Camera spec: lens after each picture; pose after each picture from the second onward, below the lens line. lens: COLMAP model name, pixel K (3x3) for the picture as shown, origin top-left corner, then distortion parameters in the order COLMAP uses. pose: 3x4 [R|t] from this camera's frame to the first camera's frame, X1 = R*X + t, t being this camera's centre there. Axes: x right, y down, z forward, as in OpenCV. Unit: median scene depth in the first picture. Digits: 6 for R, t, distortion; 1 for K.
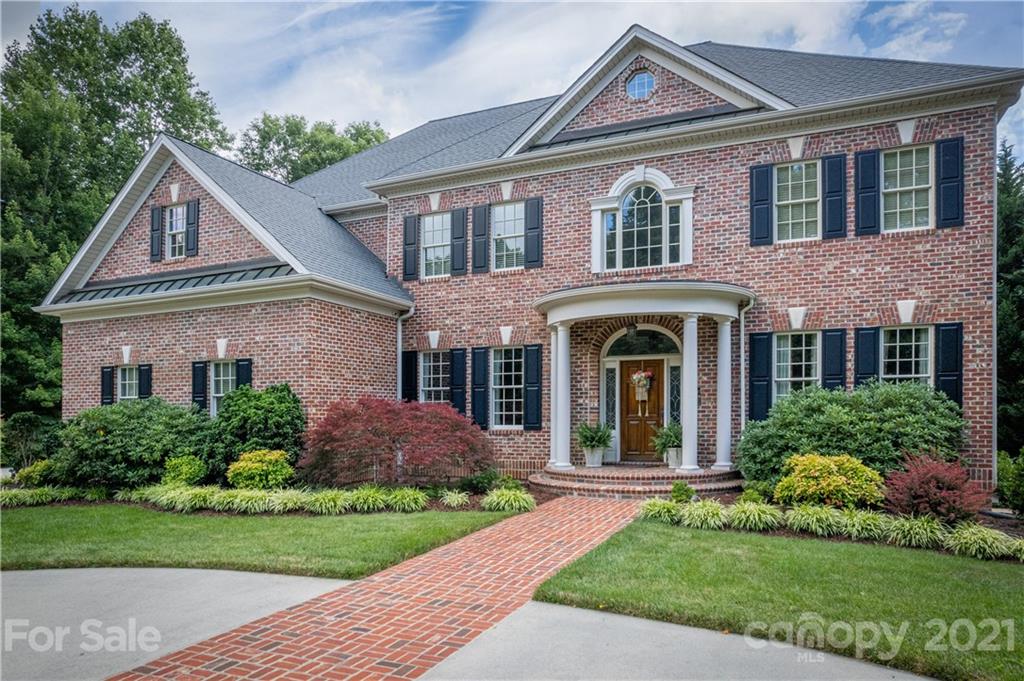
lens RADIAL K [[672.8, 0, 538.3], [0, 672.8, 417.8], [0, 0, 1]] dist [-0.040160, 0.003868]
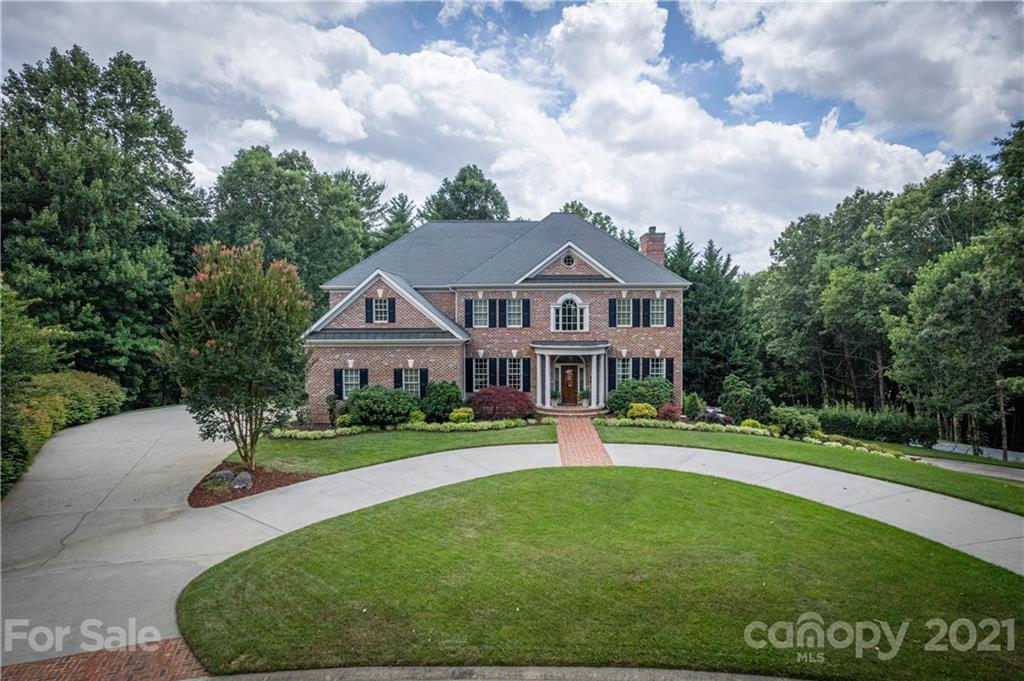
lens RADIAL K [[670.9, 0, 528.2], [0, 670.9, 306.3], [0, 0, 1]] dist [-0.069248, 0.061939]
pose [[0.921753, 0.008444, 0.387686, -1.107874], [-0.002644, 0.999877, -0.015492, -0.297639], [-0.387769, 0.013254, 0.921661, -1.502997]]
